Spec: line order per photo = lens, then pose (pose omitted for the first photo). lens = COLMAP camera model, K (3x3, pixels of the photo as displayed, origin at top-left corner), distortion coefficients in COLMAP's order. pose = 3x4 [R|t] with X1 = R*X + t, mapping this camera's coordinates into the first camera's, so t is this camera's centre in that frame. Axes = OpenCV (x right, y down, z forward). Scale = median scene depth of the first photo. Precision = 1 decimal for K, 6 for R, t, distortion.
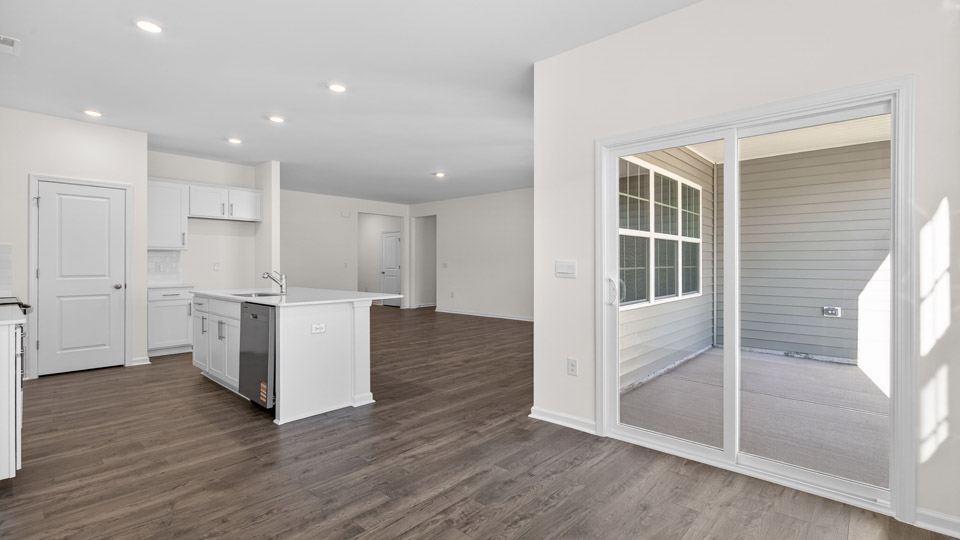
lens RADIAL K [[432.8, 0, 482.6], [0, 432.8, 265.6], [0, 0, 1]] dist [-0.002380, -0.001542]
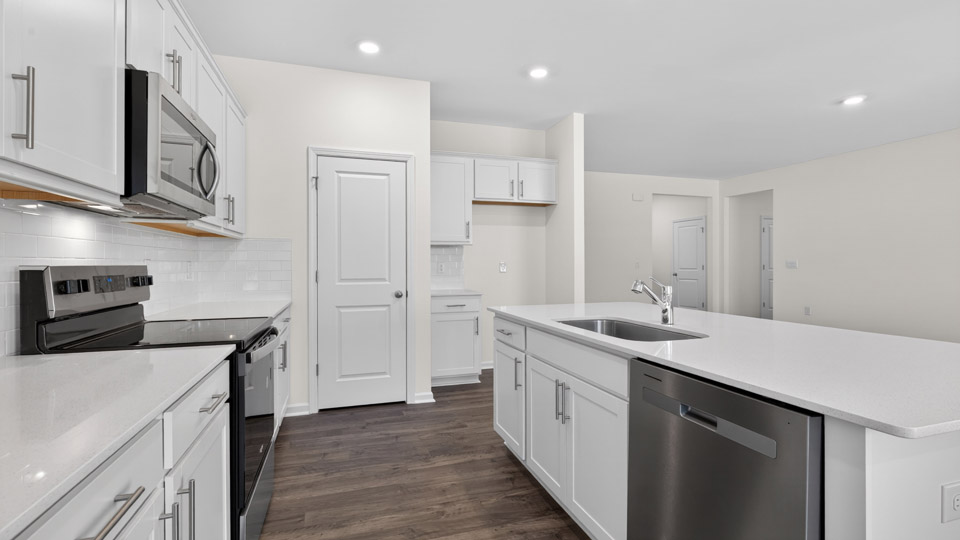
lens RADIAL K [[432.8, 0, 481.4], [0, 432.8, 267.2], [0, 0, 1]] dist [-0.002380, -0.001542]
pose [[0.865599, 0.001496, -0.500735, -0.339918], [0.001110, 0.999987, 0.004906, -0.001532], [0.500736, -0.004802, 0.865587, 0.415257]]
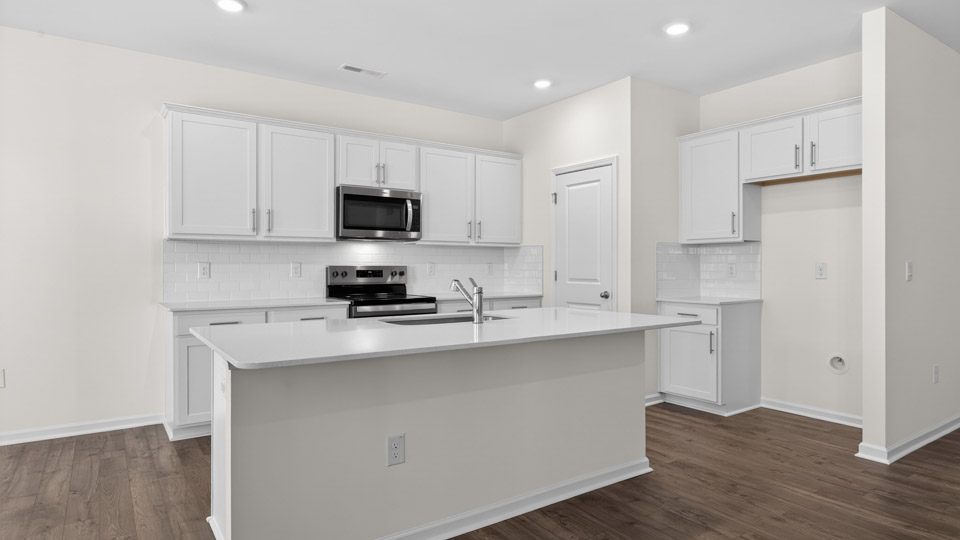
lens RADIAL K [[544.6, 0, 483.3], [0, 544.6, 268.3], [0, 0, 1]] dist [-0.003050, -0.000941]
pose [[-0.224541, 0.003520, -0.974458, 0.124507], [-0.004966, 0.999976, 0.004757, -0.001710], [0.974452, 0.005907, -0.224519, 0.959259]]
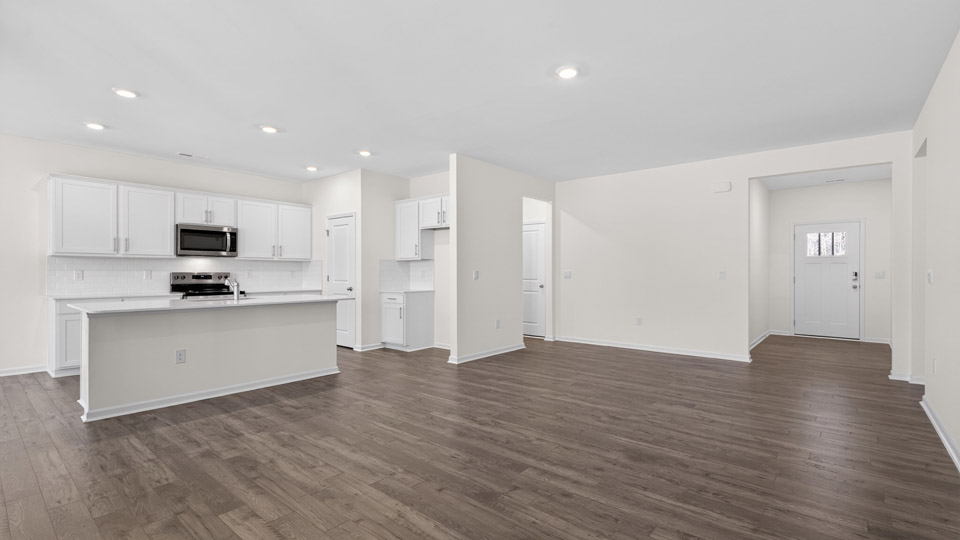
lens RADIAL K [[432.8, 0, 480.0], [0, 432.8, 272.8], [0, 0, 1]] dist [-0.002380, -0.001542]
pose [[0.037982, -0.002242, -0.999276, 0.492553], [-0.005193, 0.999984, -0.002441, -0.000581], [0.999265, 0.005282, 0.037970, 1.290014]]
